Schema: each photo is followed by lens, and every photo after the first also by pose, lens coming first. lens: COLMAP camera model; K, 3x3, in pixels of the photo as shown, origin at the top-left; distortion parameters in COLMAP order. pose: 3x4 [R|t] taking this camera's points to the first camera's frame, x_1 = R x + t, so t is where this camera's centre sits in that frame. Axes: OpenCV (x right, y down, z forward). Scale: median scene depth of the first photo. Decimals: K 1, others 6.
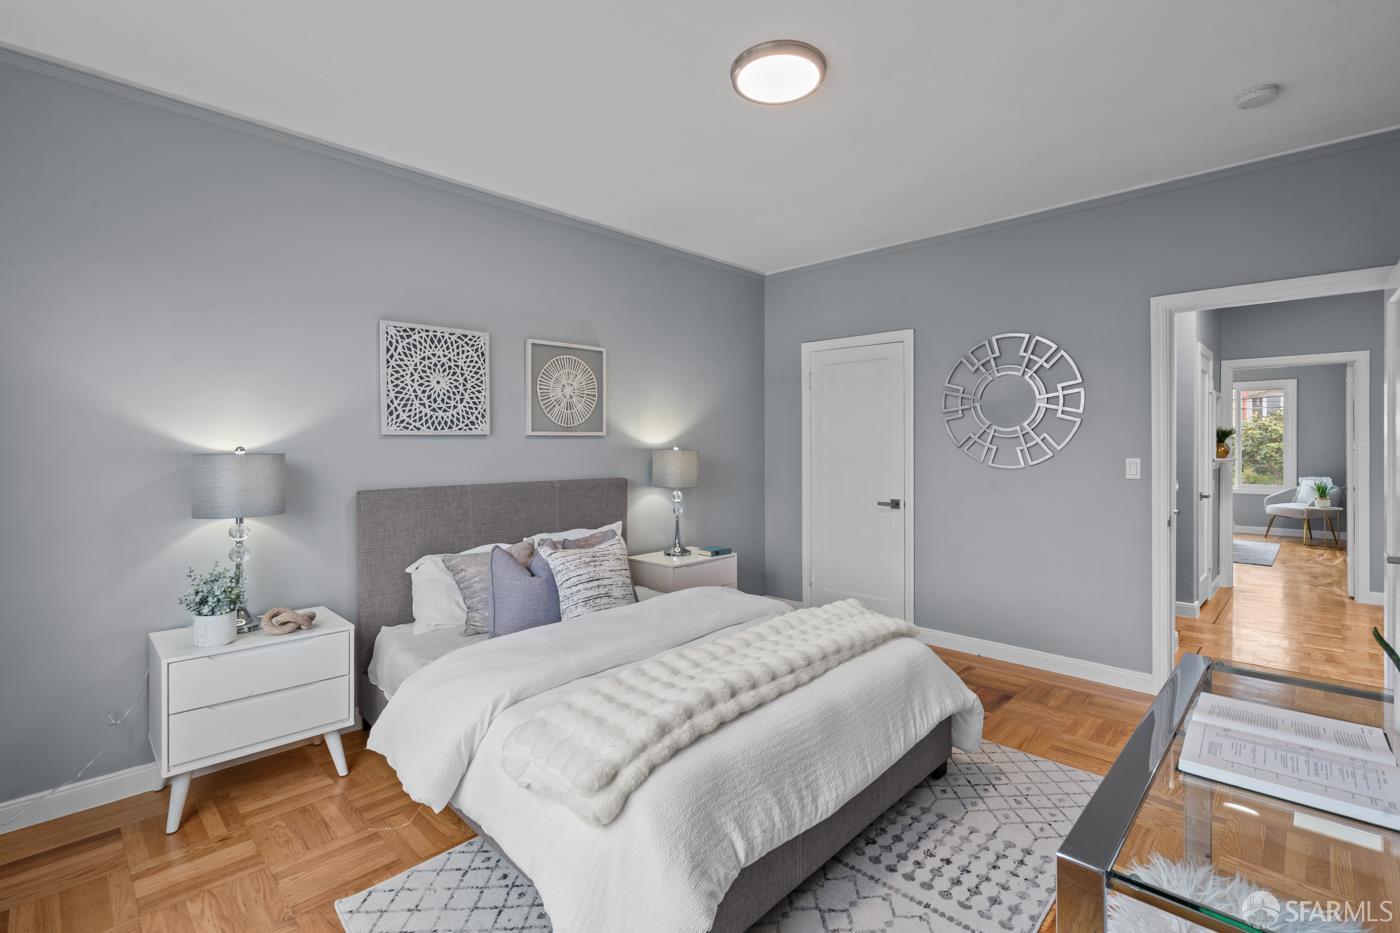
lens RADIAL K [[645.6, 0, 701.7], [0, 645.6, 452.5], [0, 0, 1]] dist [-0.004026, 0.001834]
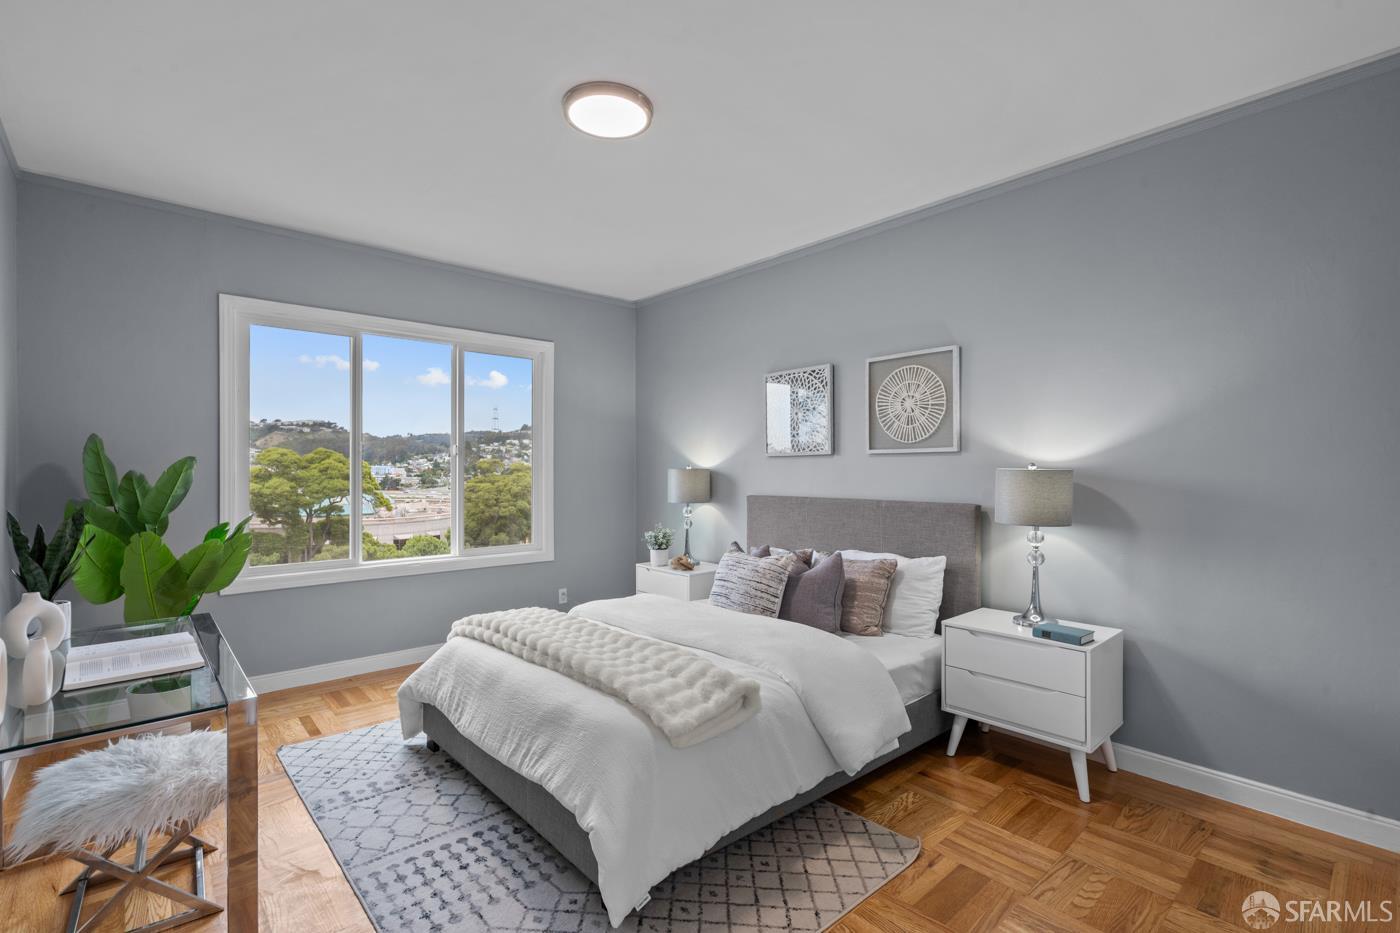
lens RADIAL K [[645.6, 0, 694.5], [0, 645.6, 471.8], [0, 0, 1]] dist [-0.004026, 0.001834]
pose [[-0.086482, 0.010215, -0.996201, 1.348257], [-0.009823, 0.999890, 0.011106, -0.011461], [0.996205, 0.010746, -0.086372, 1.428394]]
